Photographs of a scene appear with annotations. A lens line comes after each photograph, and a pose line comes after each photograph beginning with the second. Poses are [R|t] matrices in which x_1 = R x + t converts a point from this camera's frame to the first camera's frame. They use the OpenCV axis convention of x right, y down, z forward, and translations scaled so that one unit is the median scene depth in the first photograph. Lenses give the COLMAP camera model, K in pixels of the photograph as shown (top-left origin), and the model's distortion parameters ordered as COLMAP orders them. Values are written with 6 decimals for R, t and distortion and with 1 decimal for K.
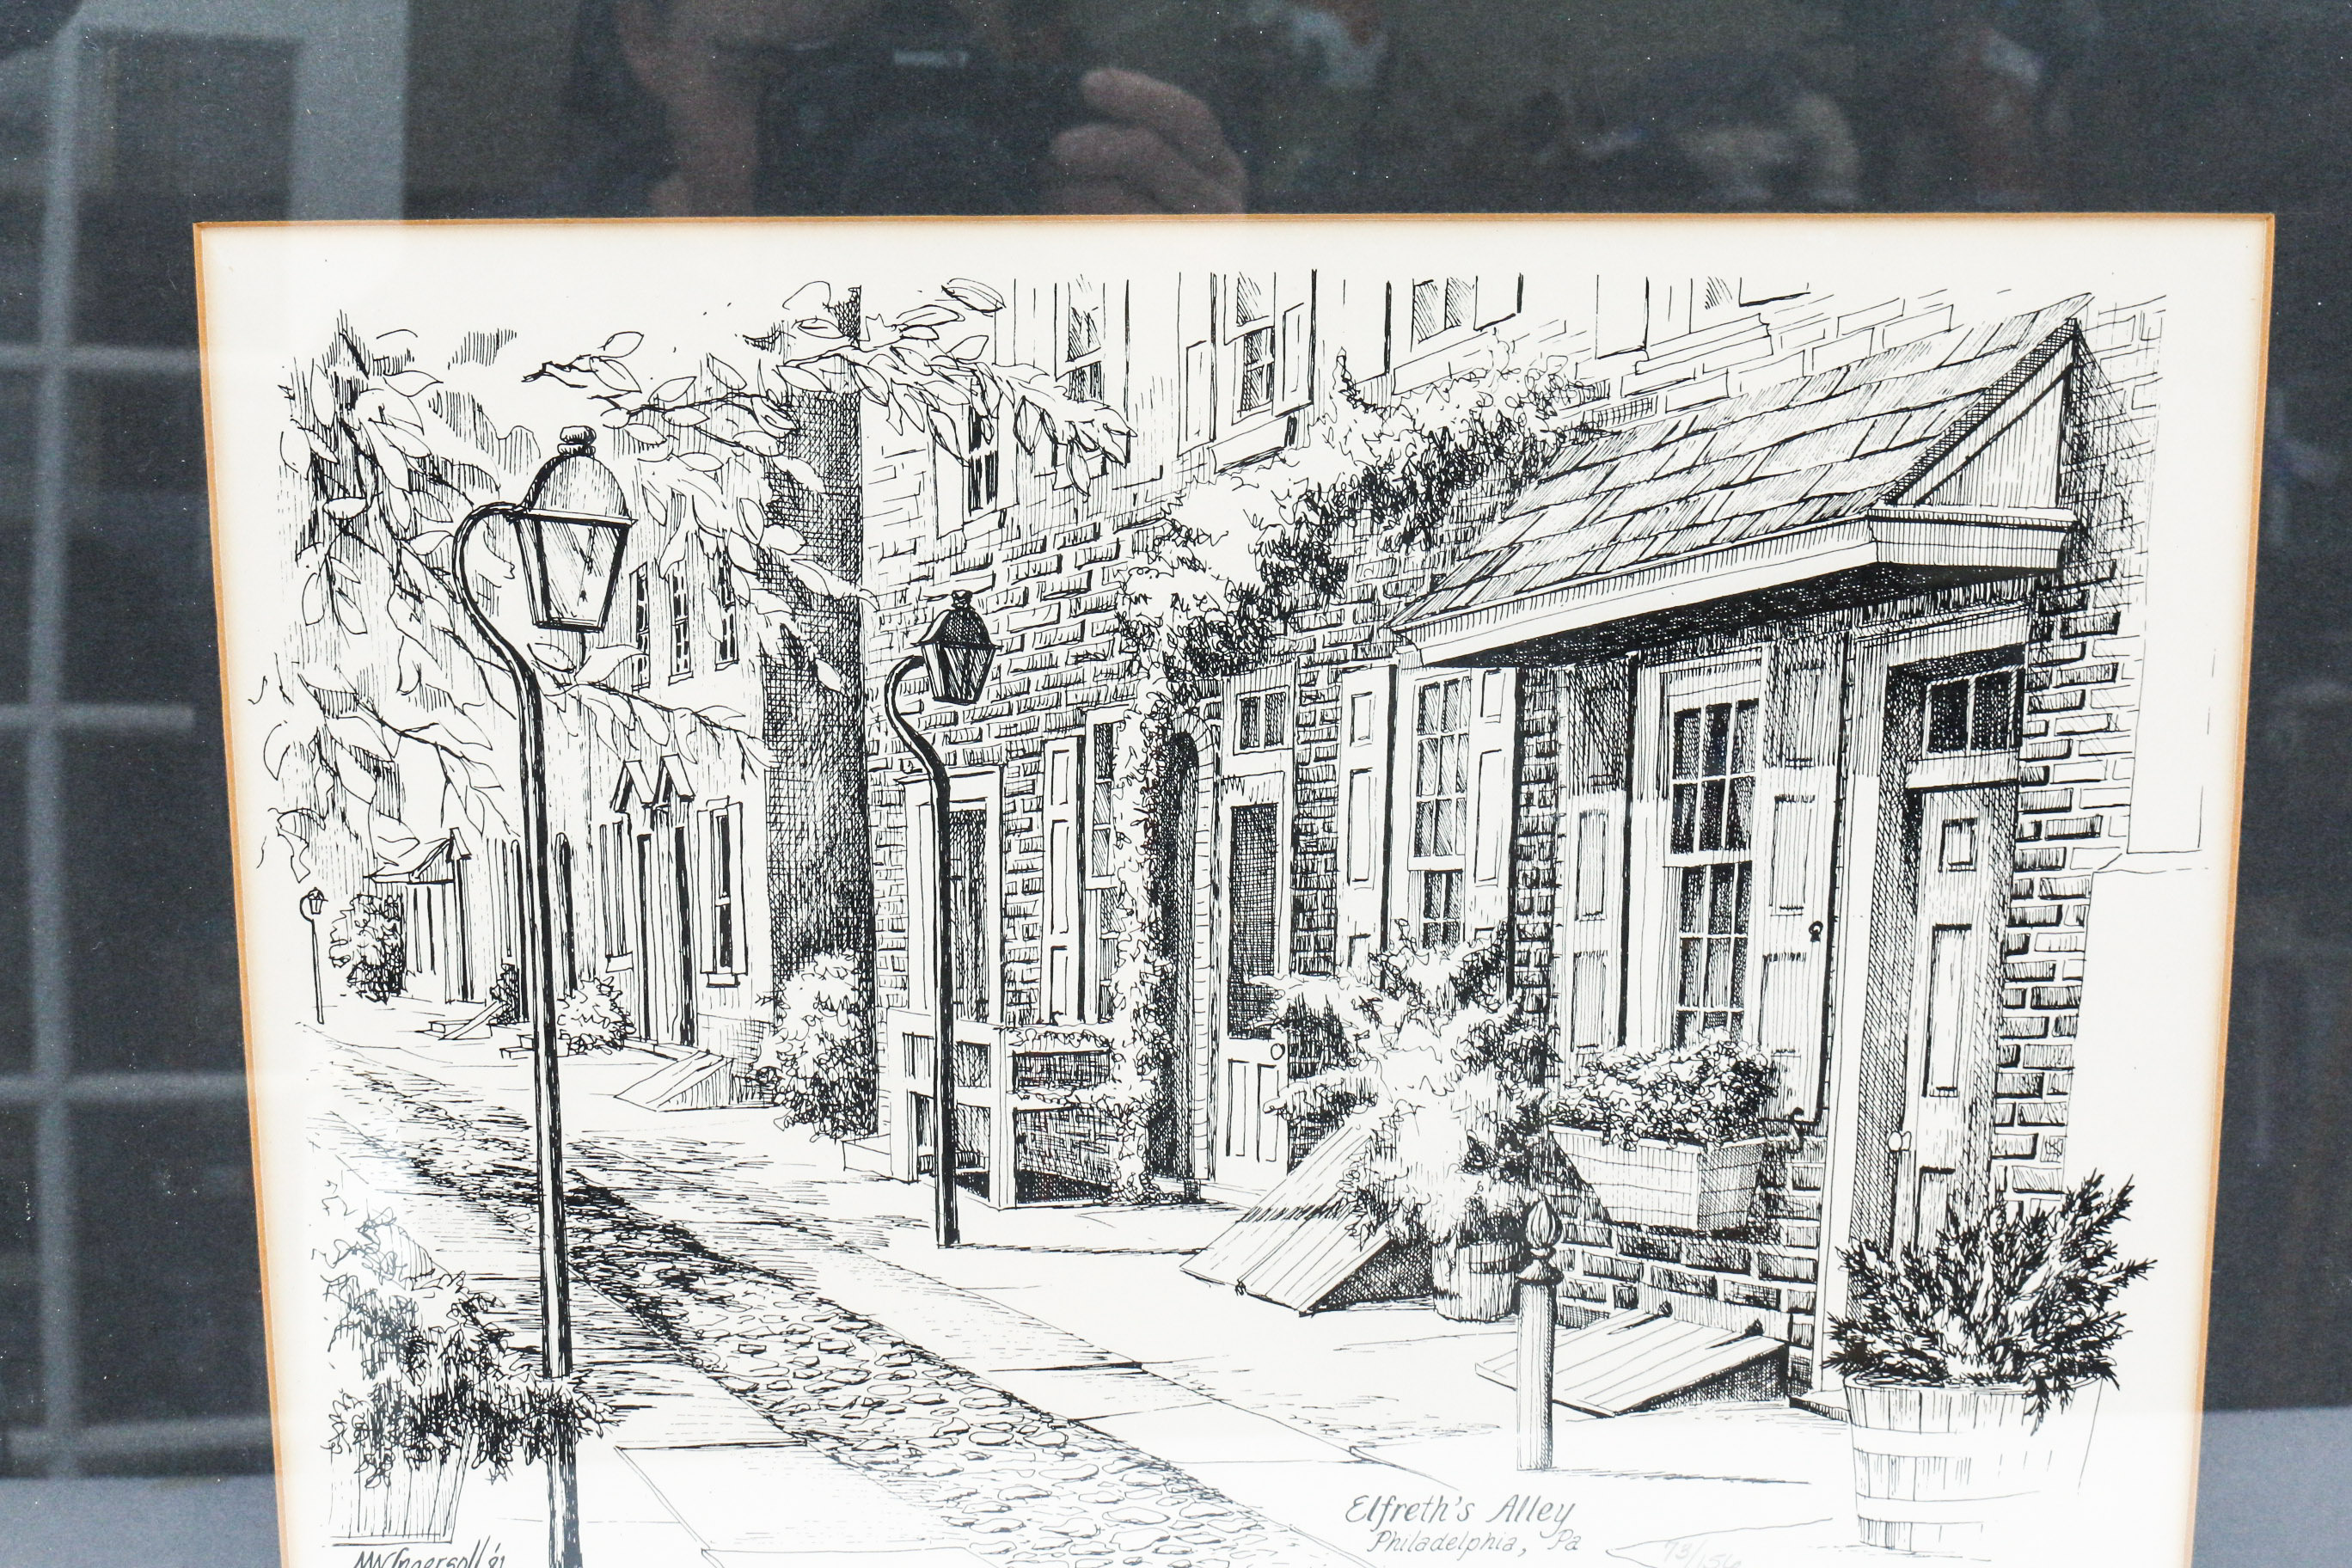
lens RADIAL K [[3044.1, 0, 1185.5], [0, 3044.1, 783.8], [0, 0, 1]] dist [-0.070683, 0.000000]
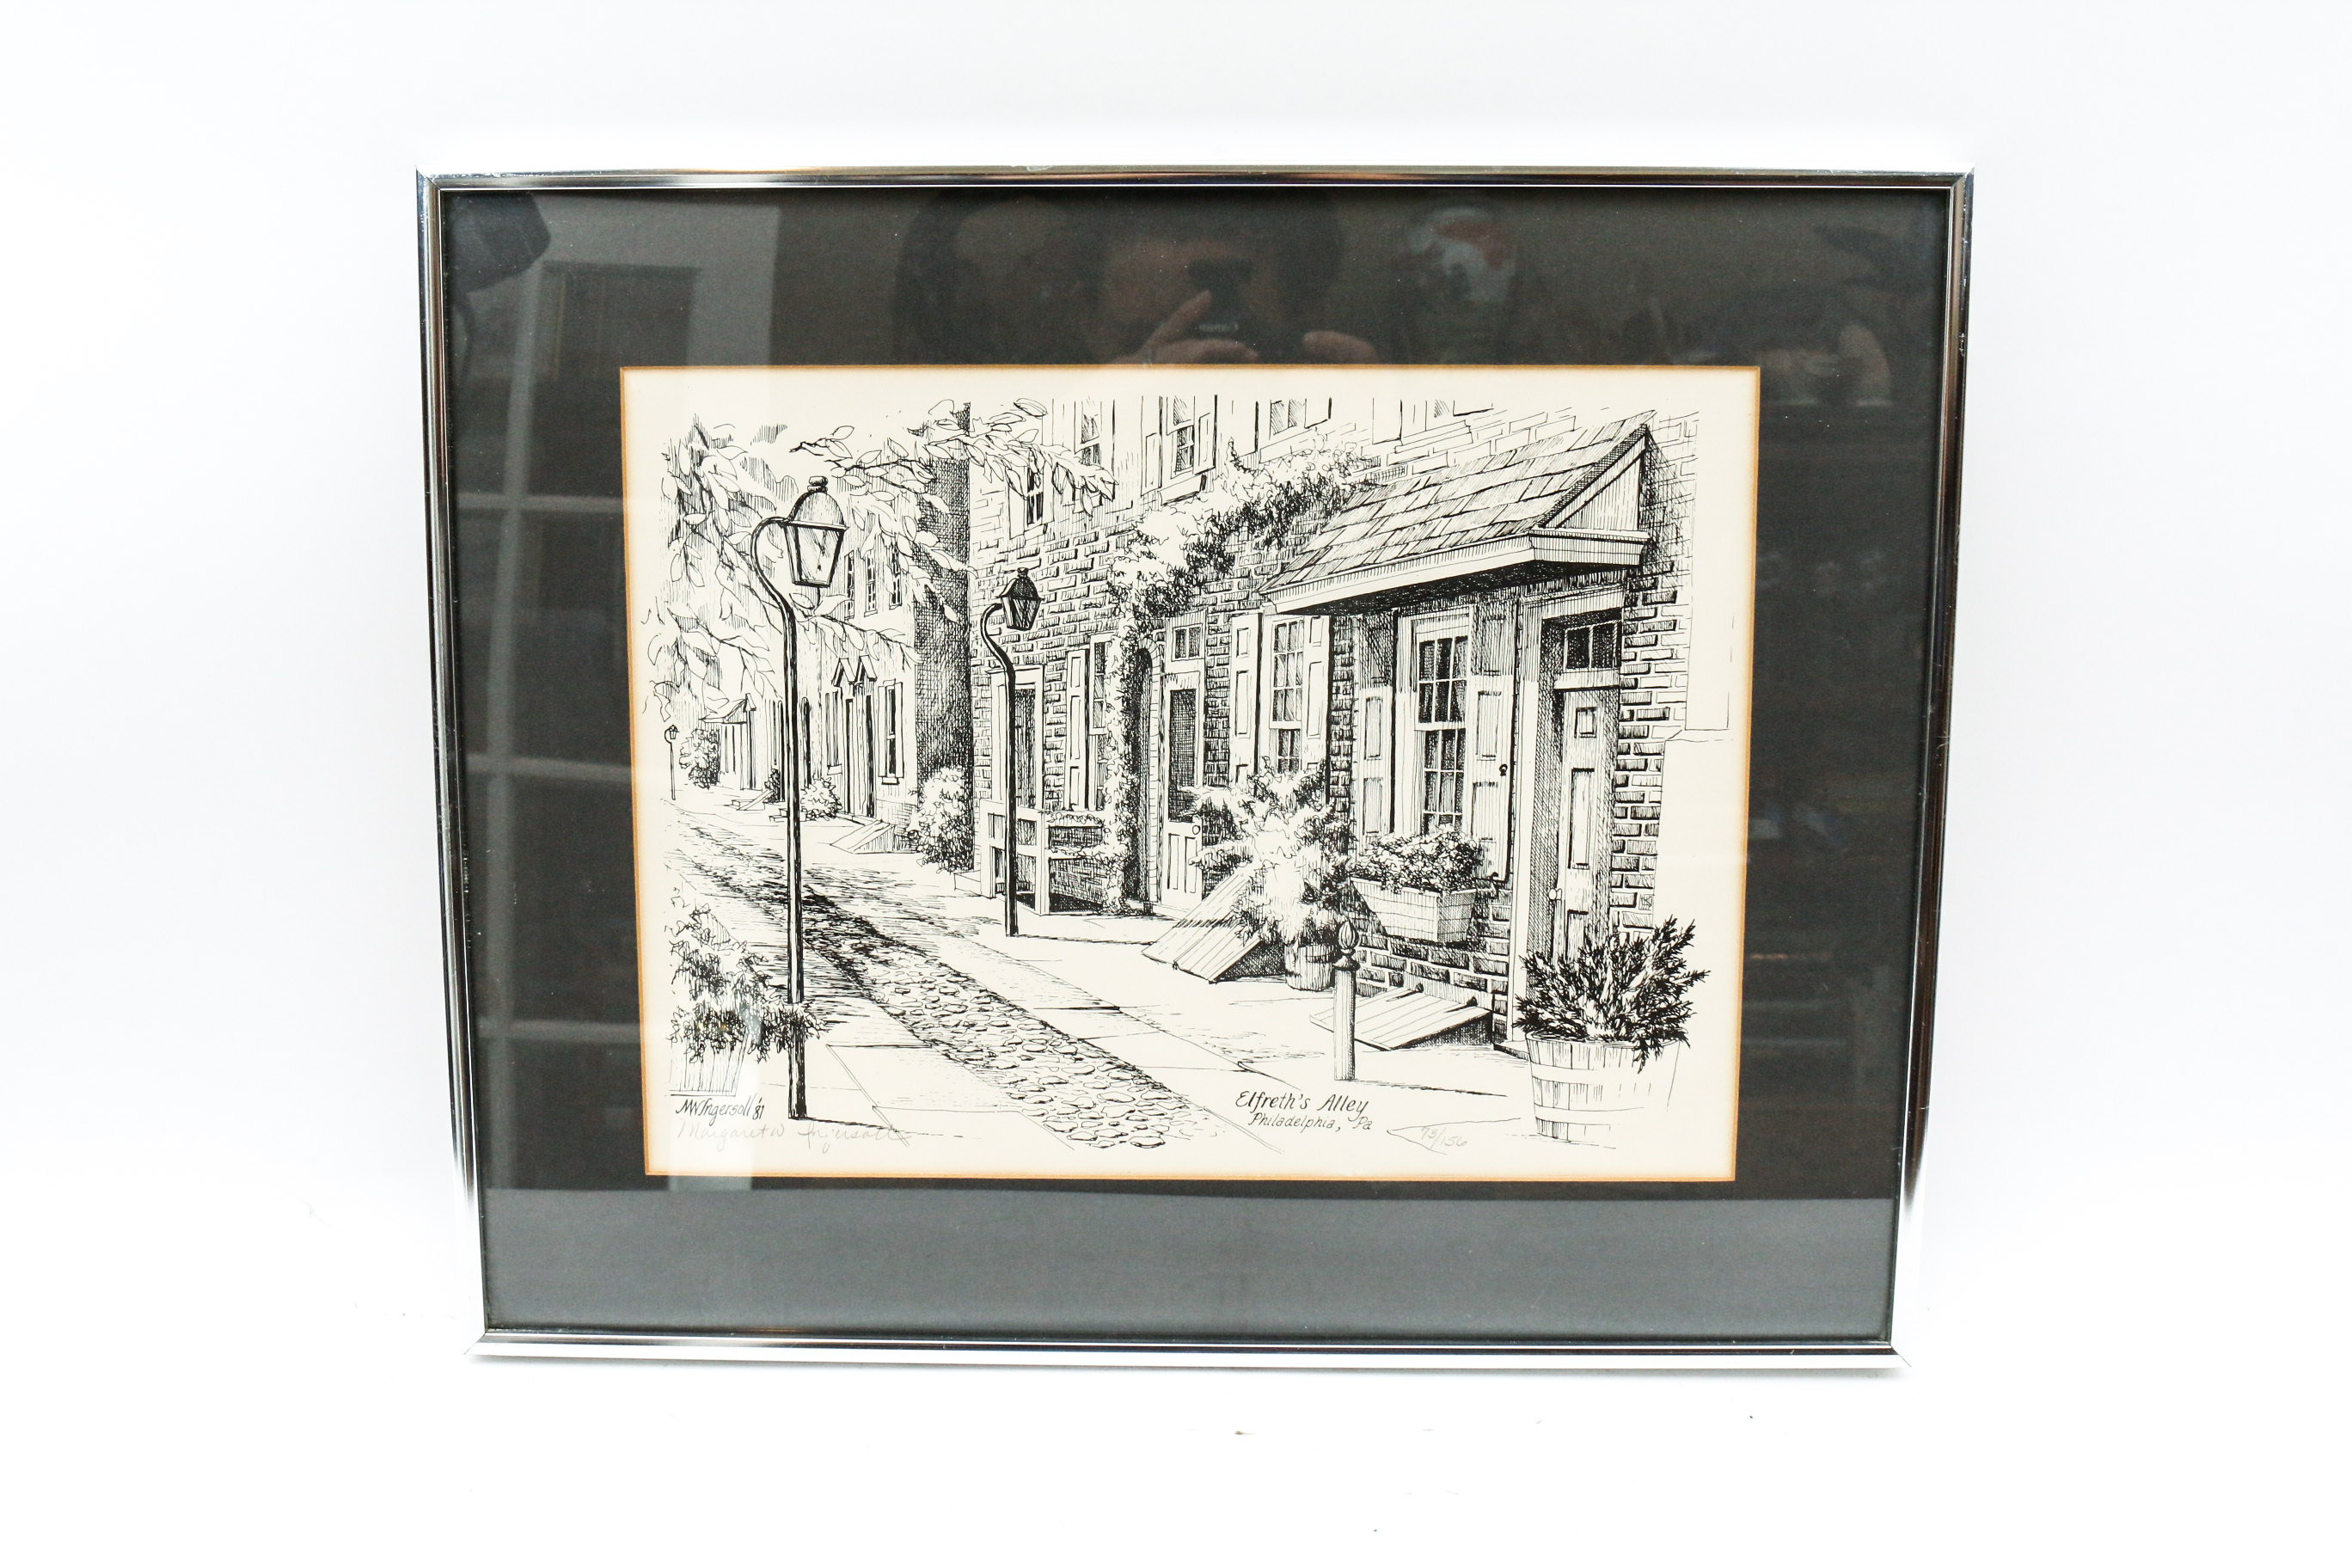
lens RADIAL K [[2566.3, 0, 1154.6], [0, 2566.3, 790.4], [0, 0, 1]] dist [-0.100638, 0.000000]
pose [[0.994998, 0.018638, -0.098138, 0.156367], [-0.022462, 0.999025, -0.038001, 0.124799], [0.097334, 0.040016, 0.994447, -0.513878]]
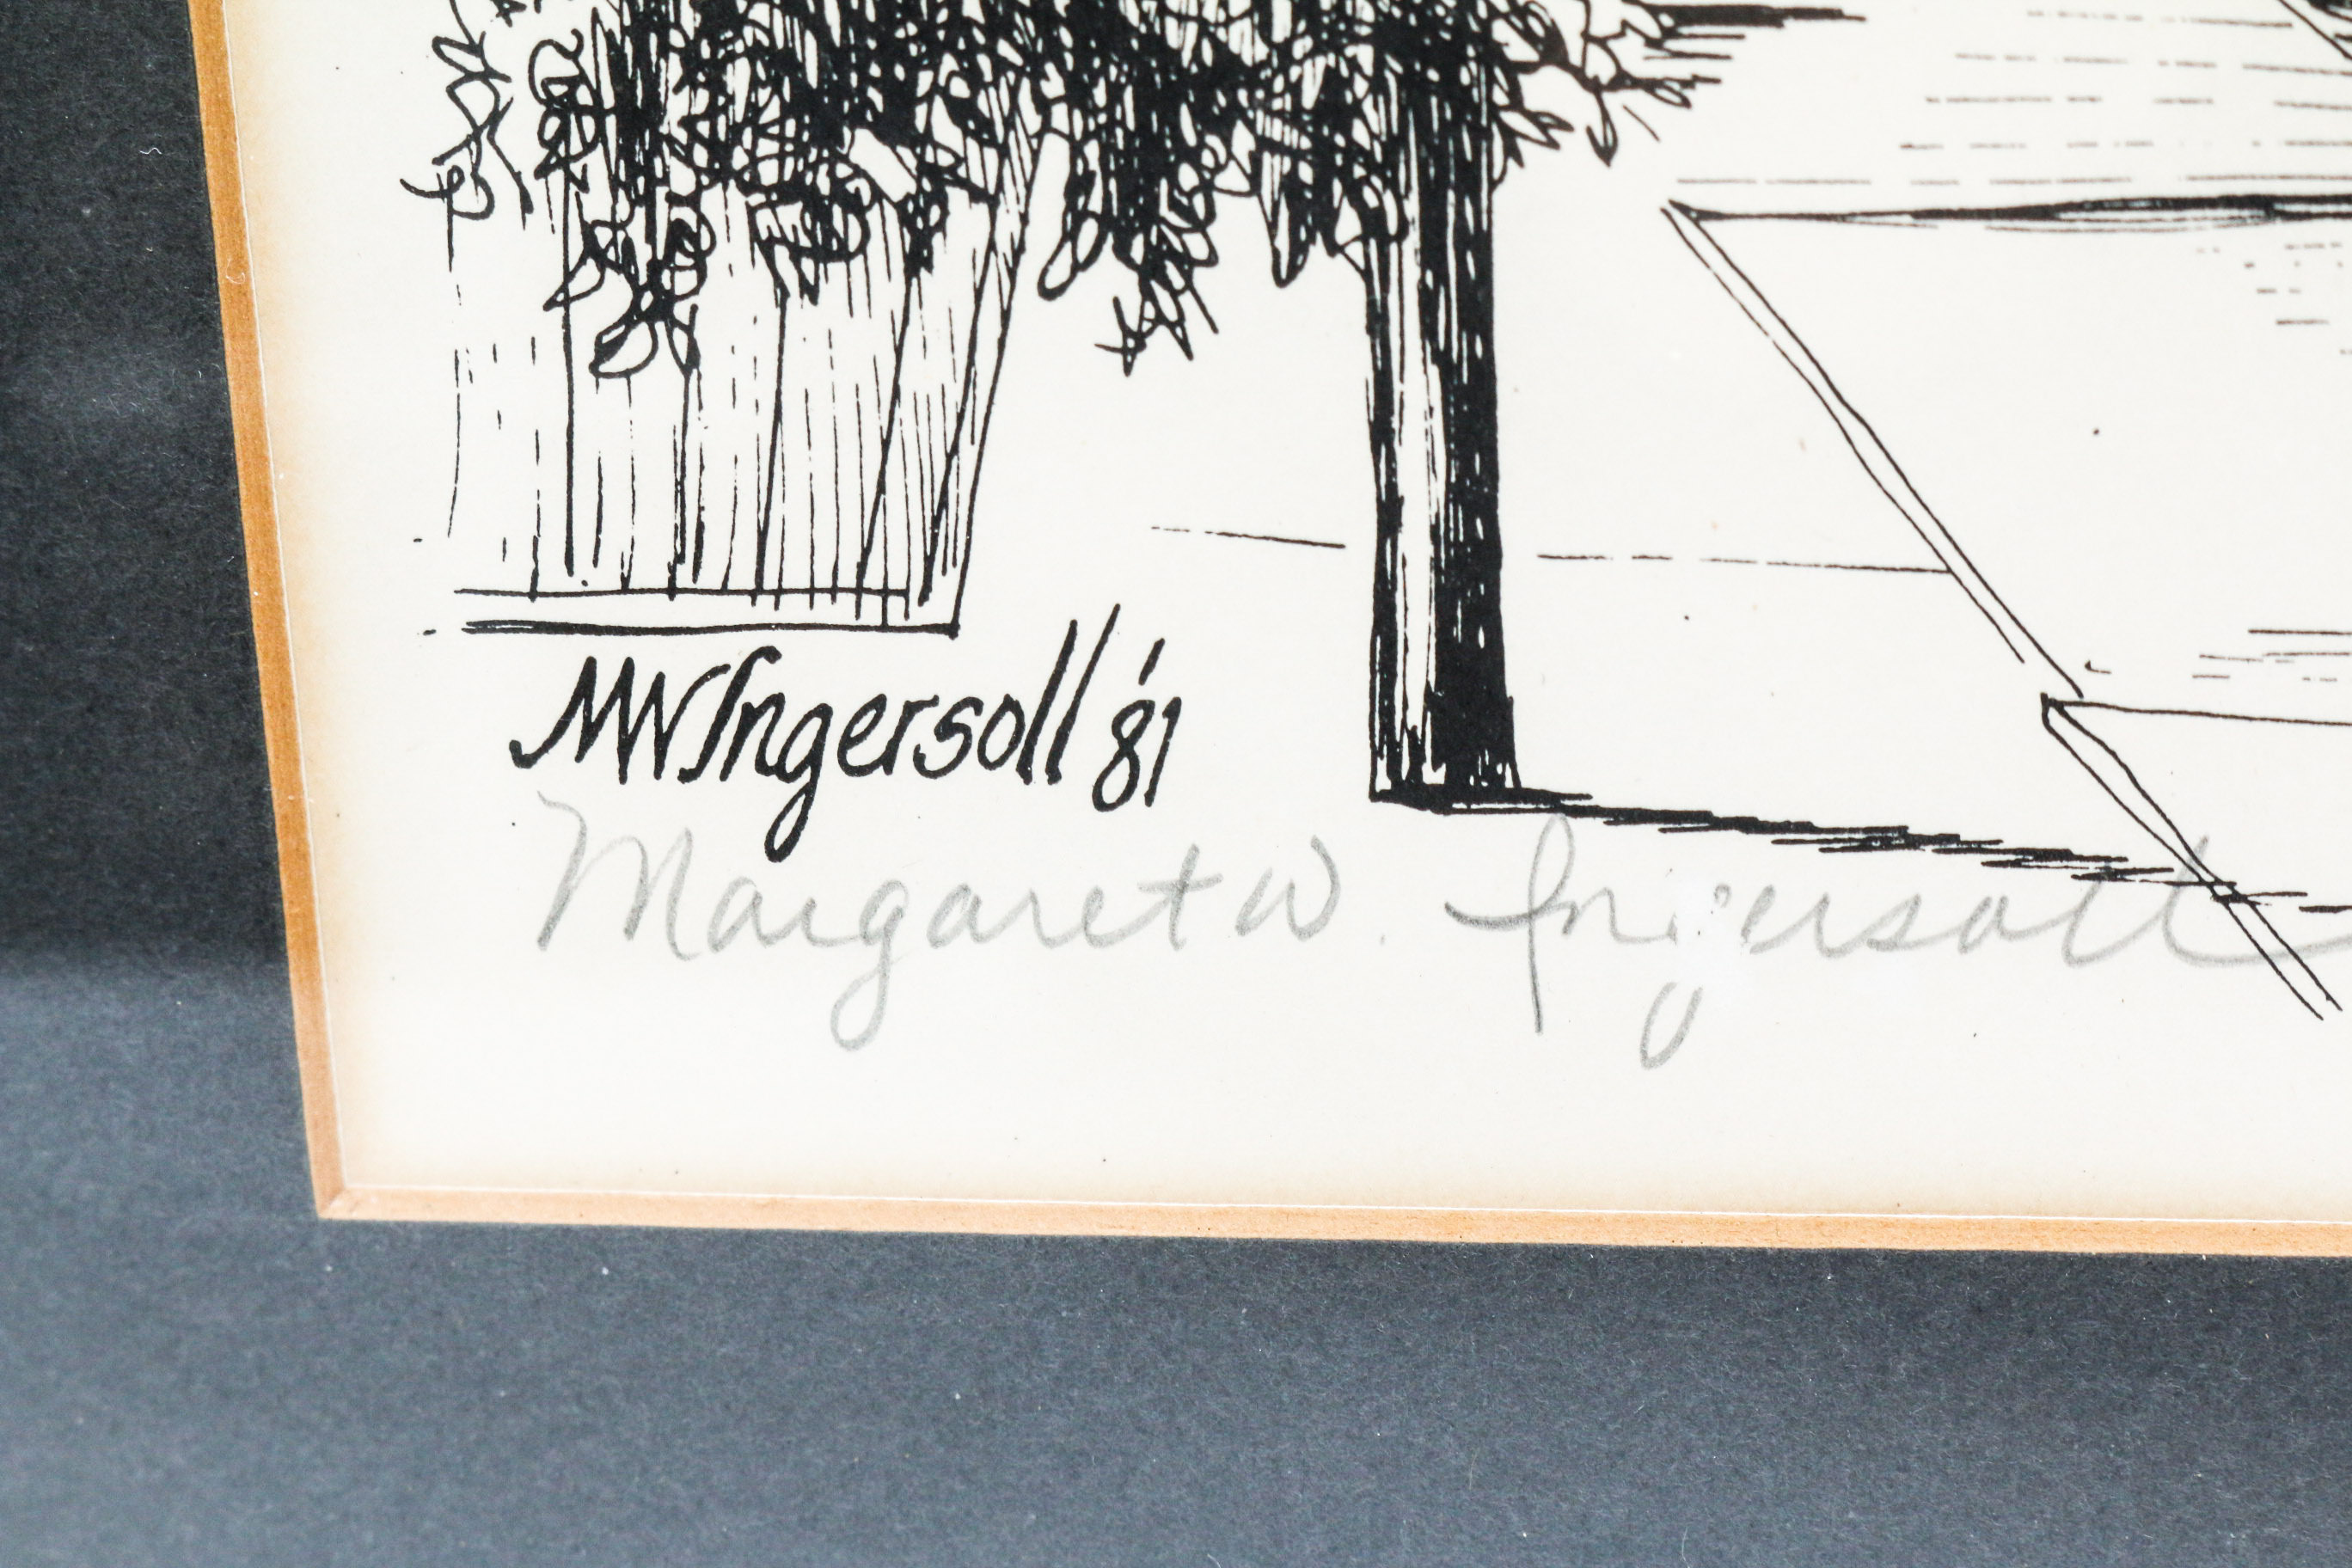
lens RADIAL K [[5577.8, 0, 1171.8], [0, 5577.8, 785.7], [0, 0, 1]] dist [0.089318, 0.000000]
pose [[0.966222, 0.031752, -0.255749, -0.120989], [-0.001107, 0.992883, 0.119085, 0.218333], [0.257710, -0.114780, 0.959381, 0.609800]]
